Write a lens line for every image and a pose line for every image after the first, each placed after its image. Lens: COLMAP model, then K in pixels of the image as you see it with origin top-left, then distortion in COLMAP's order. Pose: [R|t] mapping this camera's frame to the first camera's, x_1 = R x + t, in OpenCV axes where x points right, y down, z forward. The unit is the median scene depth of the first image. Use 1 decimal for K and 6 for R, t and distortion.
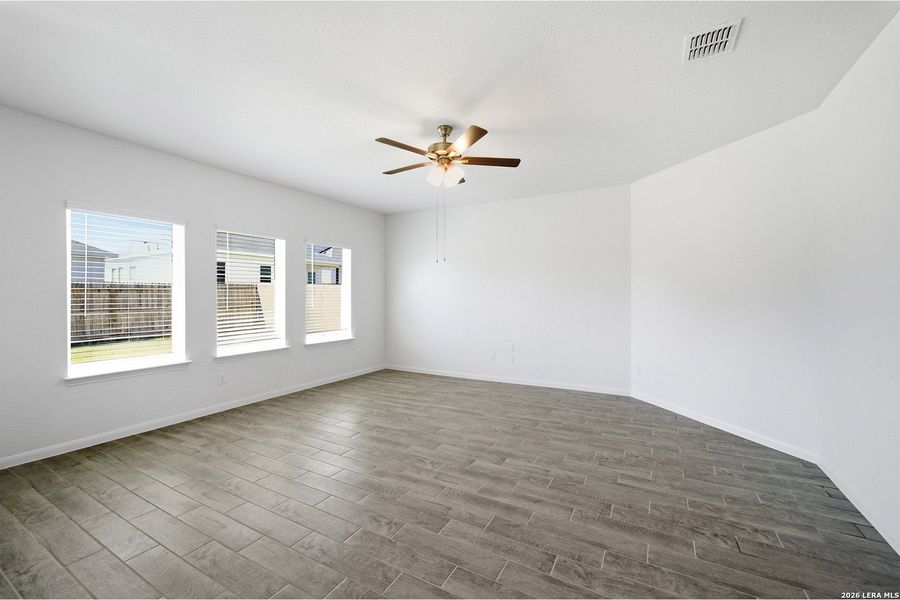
lens RADIAL K [[370.7, 0, 450.0], [0, 370.7, 300.0], [0, 0, 1]] dist [-0.001225, 0.000097]
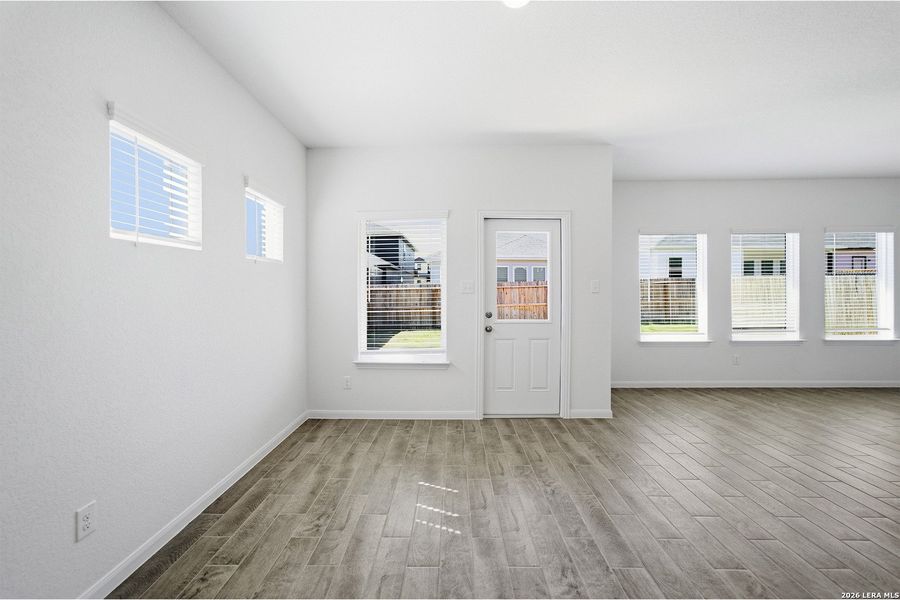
lens RADIAL K [[326.0, 0, 450.0], [0, 326.0, 300.0], [0, 0, 1]] dist [-0.000693, -0.000023]
pose [[0.489595, 0.024910, -0.871594, -0.135834], [-0.007634, 0.999676, 0.024282, 0.004159], [0.871916, -0.005235, 0.489627, -0.245542]]
